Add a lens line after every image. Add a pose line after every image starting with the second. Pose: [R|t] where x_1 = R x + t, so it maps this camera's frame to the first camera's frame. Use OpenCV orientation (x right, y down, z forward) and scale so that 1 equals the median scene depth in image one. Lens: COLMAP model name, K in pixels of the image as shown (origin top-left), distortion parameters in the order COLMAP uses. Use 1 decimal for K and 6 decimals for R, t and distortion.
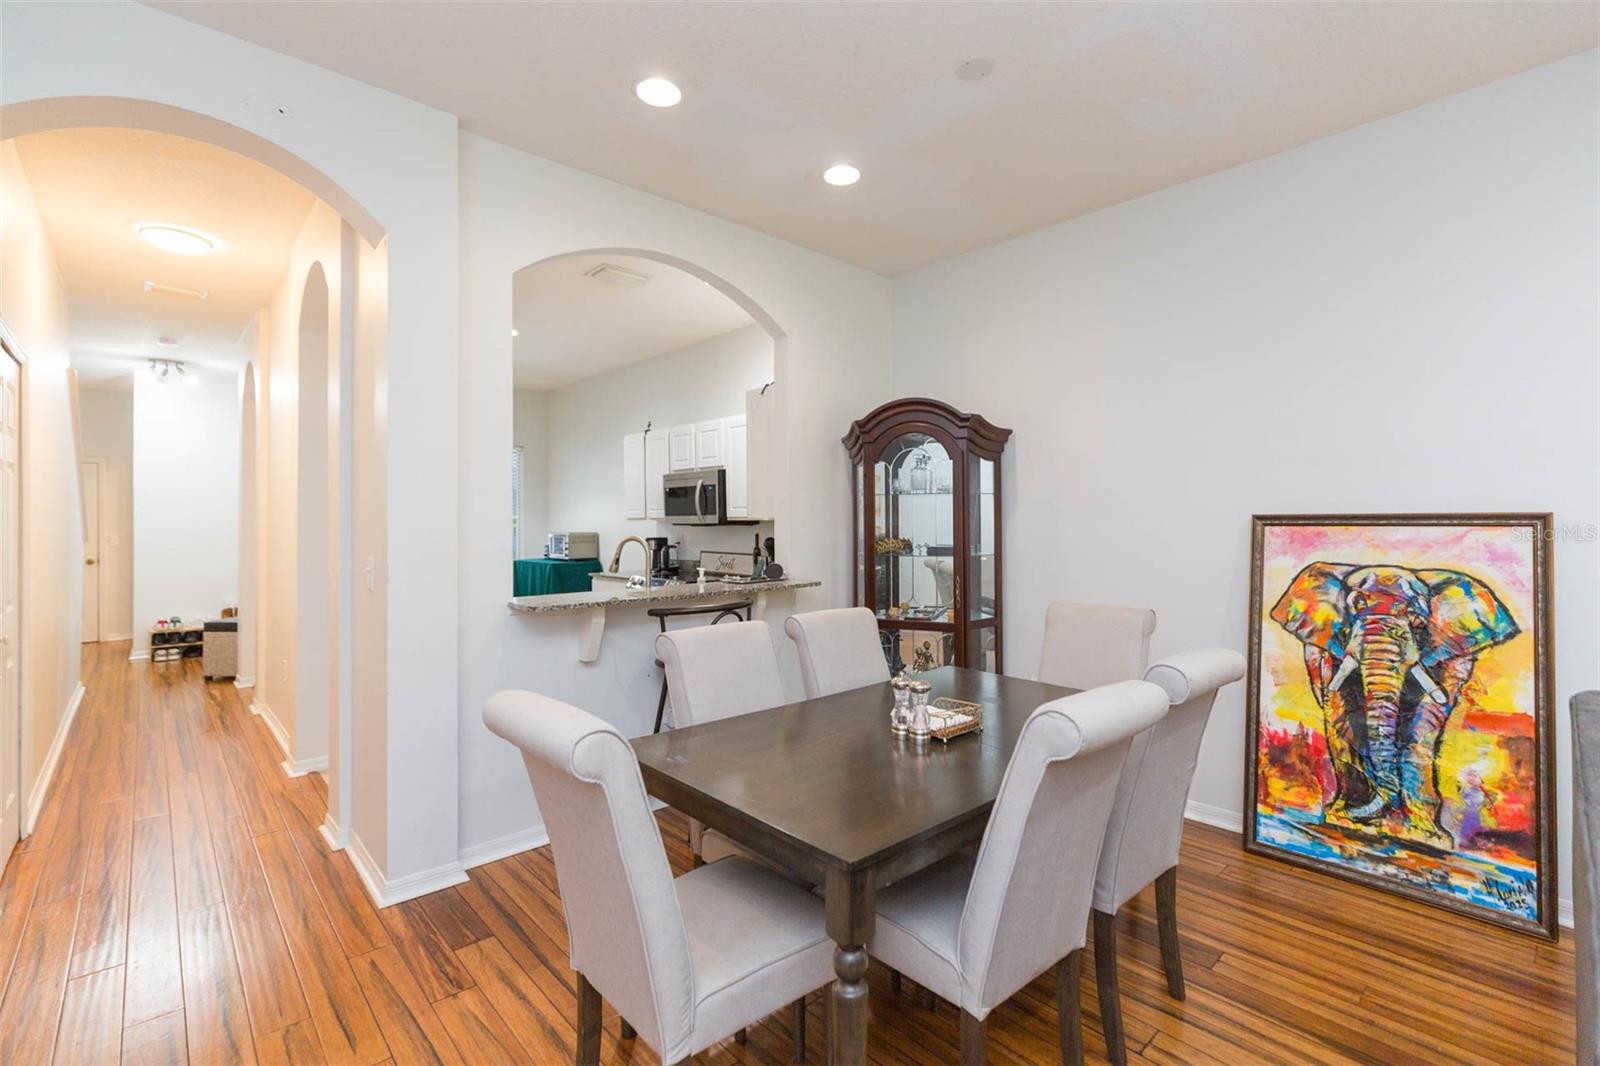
lens RADIAL K [[727.8, 0, 802.2], [0, 727.8, 524.6], [0, 0, 1]] dist [0.002584, -0.001056]
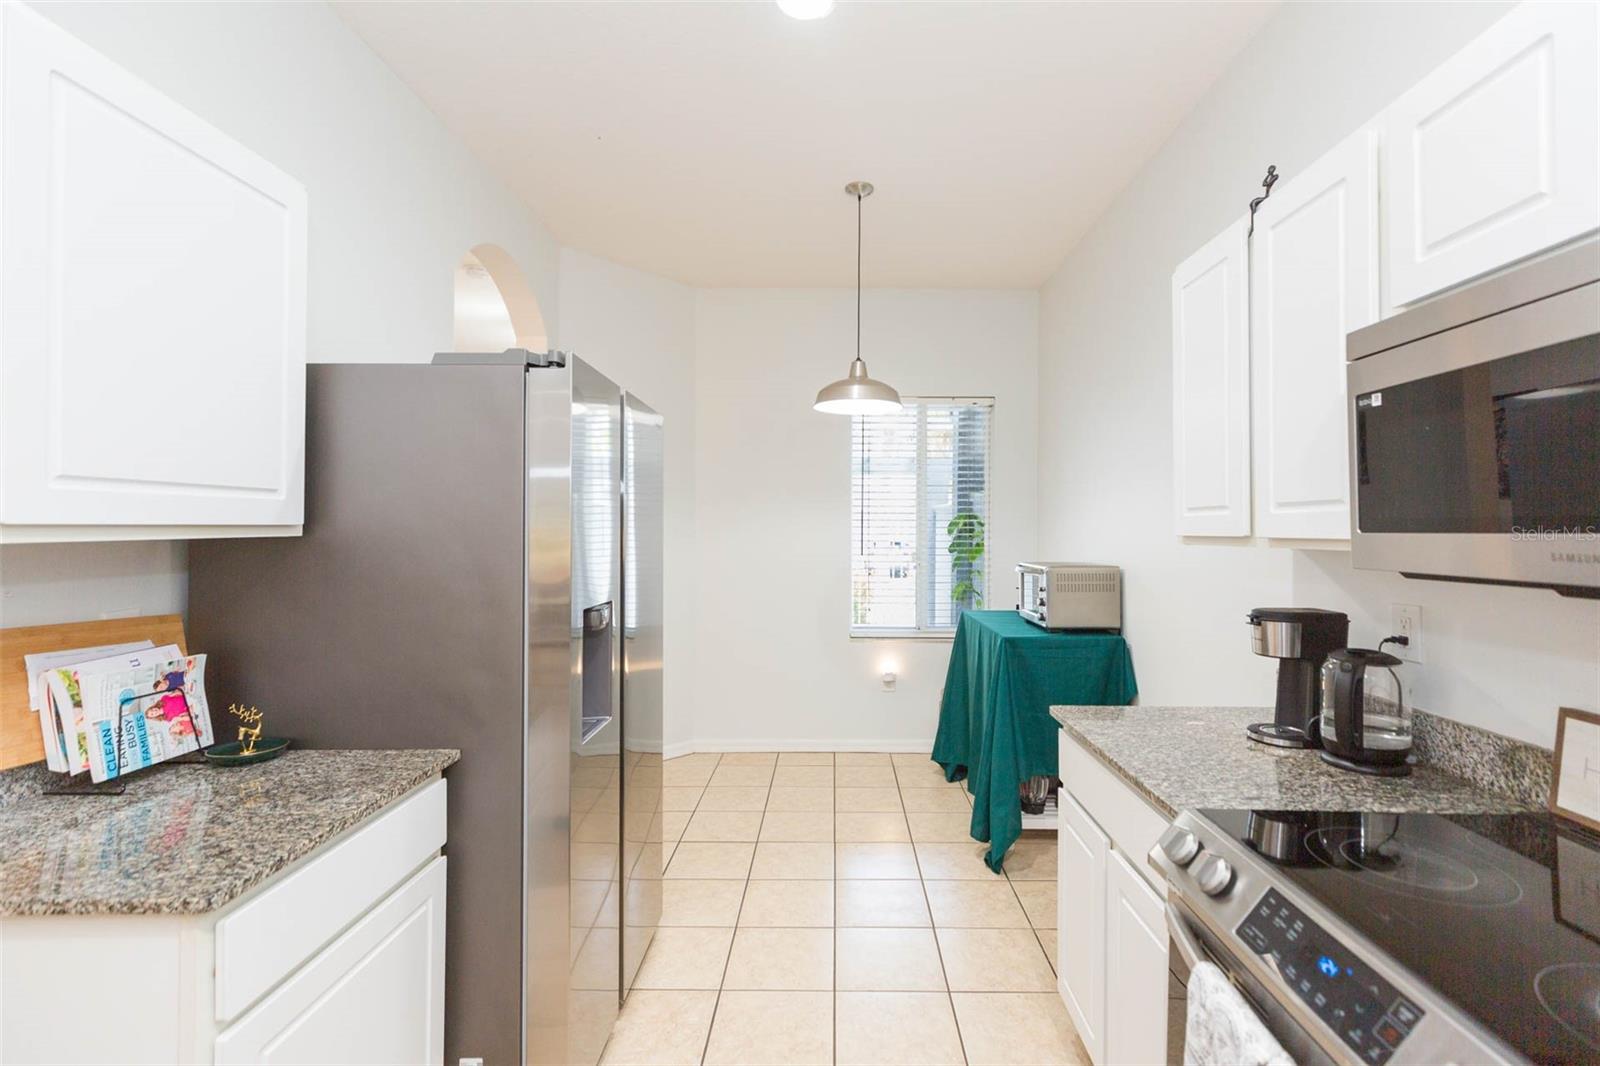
lens RADIAL K [[727.8, 0, 809.0], [0, 727.8, 534.7], [0, 0, 1]] dist [0.002584, -0.001056]
pose [[0.715141, 0.004320, -0.698967, -0.342353], [-0.002228, 0.999990, 0.003902, -0.025952], [0.698976, -0.001233, 0.715144, 1.651323]]
